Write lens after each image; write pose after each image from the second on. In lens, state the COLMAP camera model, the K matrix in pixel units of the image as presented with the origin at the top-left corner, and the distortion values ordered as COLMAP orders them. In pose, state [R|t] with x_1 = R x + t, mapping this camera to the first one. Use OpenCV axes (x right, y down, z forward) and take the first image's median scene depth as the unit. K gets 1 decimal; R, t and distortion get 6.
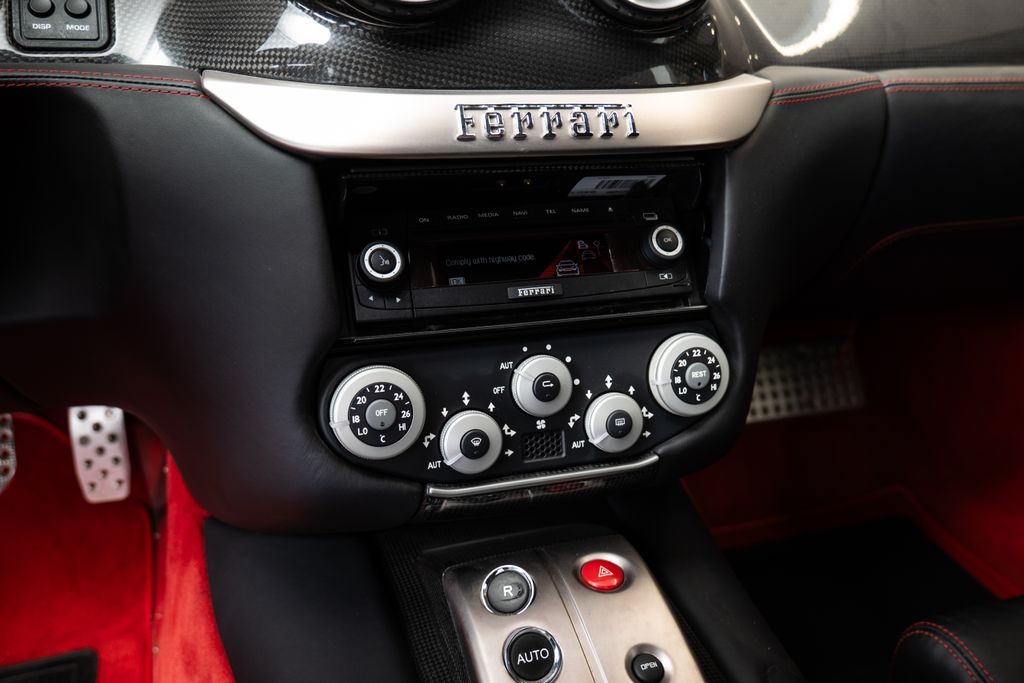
lens RADIAL K [[842.2, 0, 512.6], [0, 842.2, 344.4], [0, 0, 1]] dist [-0.009793, -0.000028]
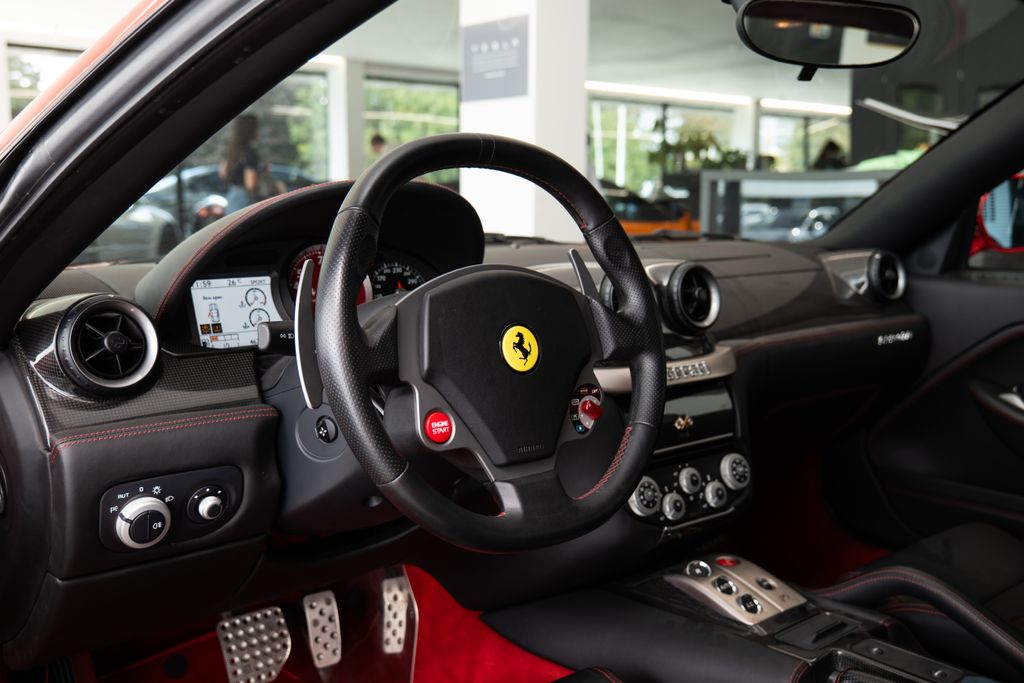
lens RADIAL K [[889.9, 0, 511.3], [0, 889.9, 342.4], [0, 0, 1]] dist [-0.062012, 0.000845]
pose [[0.946877, -0.104235, 0.304236, -1.134605], [0.191677, 0.942541, -0.273635, 0.262943], [-0.258233, 0.317413, 0.912450, -1.235673]]
